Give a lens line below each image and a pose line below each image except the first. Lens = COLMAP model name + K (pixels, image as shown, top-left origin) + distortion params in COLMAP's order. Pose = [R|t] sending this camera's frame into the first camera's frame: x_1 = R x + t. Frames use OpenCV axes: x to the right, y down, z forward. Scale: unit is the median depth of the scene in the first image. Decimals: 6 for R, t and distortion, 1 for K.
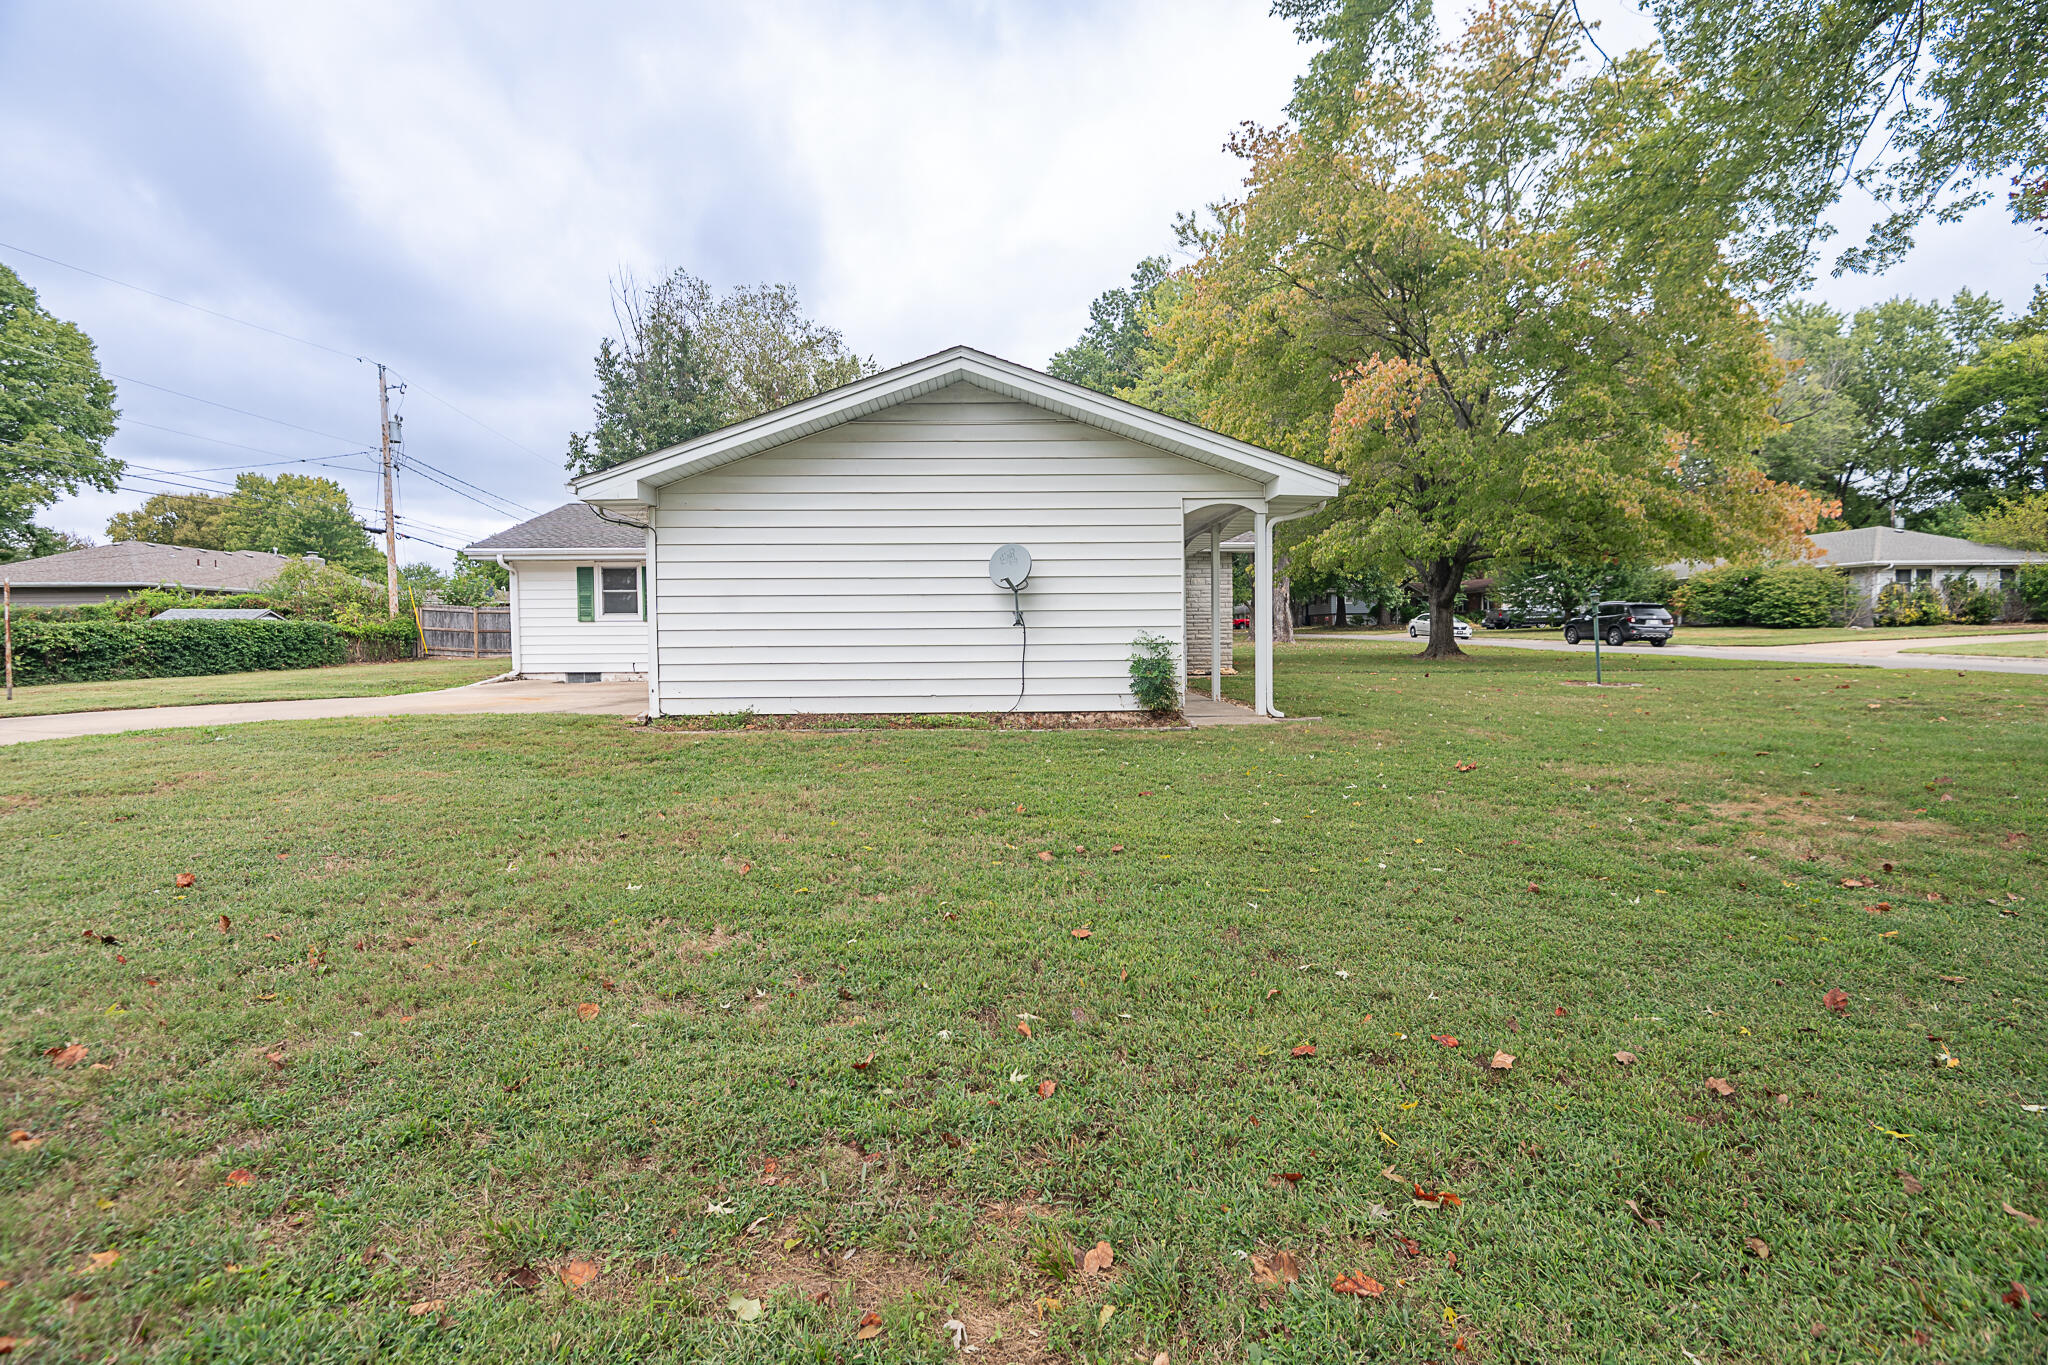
lens RADIAL K [[944.4, 0, 1024.4], [0, 944.4, 682.8], [0, 0, 1]] dist [0.000841, -0.004801]
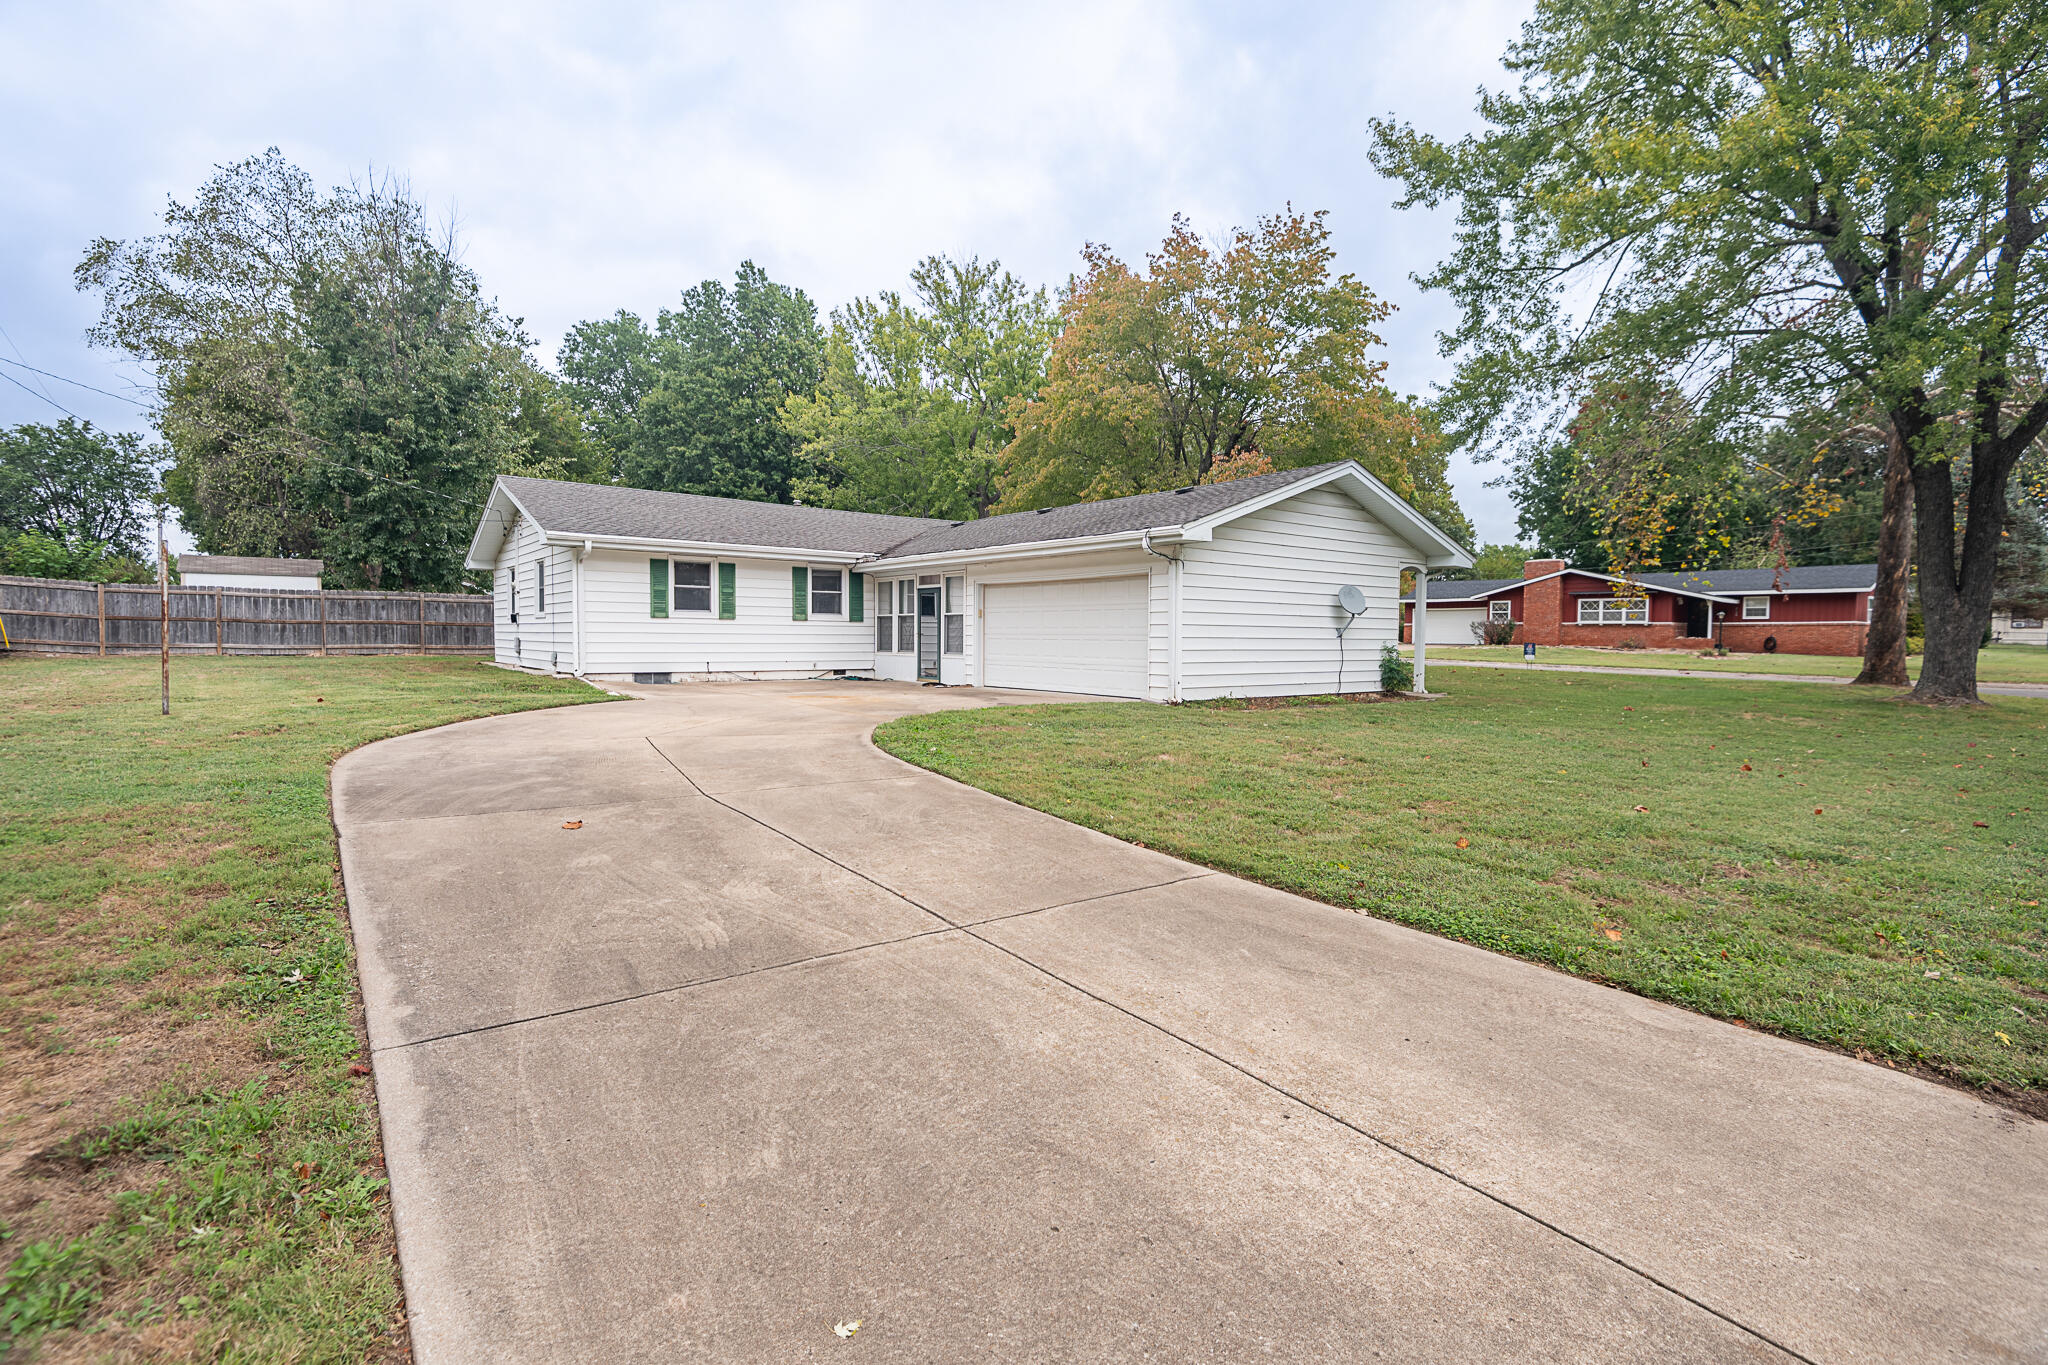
lens RADIAL K [[944.4, 0, 1028.0], [0, 944.4, 686.9], [0, 0, 1]] dist [0.000841, -0.004801]
pose [[0.801359, -0.019074, 0.597880, -0.729914], [0.013874, 0.999815, 0.013300, -0.004363], [-0.598023, -0.002363, 0.801476, 0.039704]]
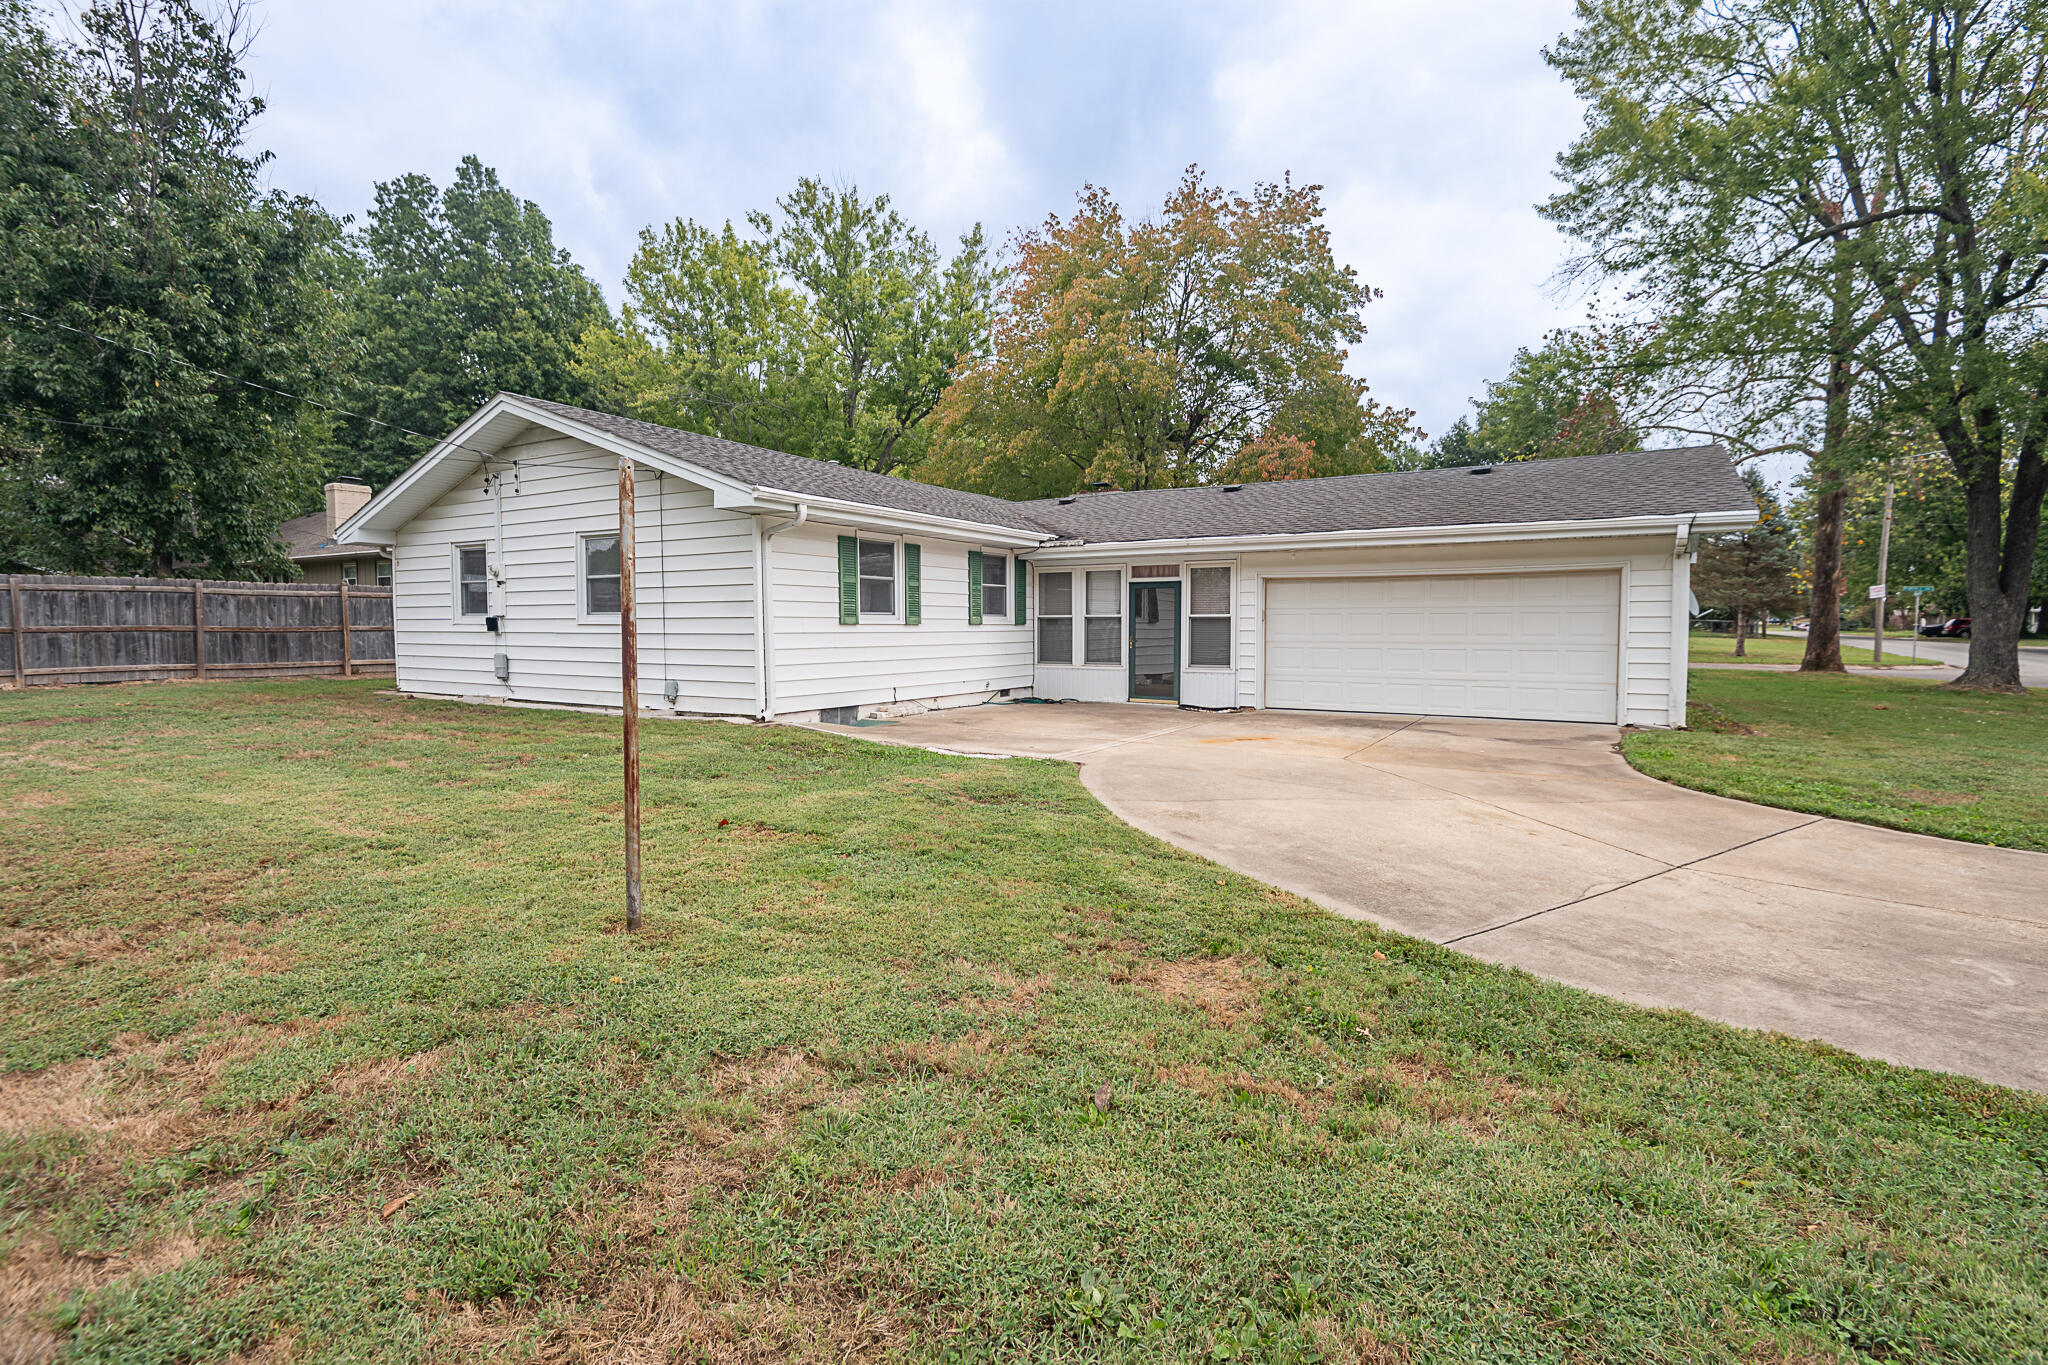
lens RADIAL K [[944.4, 0, 1024.8], [0, 944.4, 685.3], [0, 0, 1]] dist [0.000841, -0.004801]
pose [[0.538983, -0.047536, 0.840974, -0.923367], [0.035524, 0.998801, 0.033690, -0.041820], [-0.841567, 0.011717, 0.540026, 0.570600]]
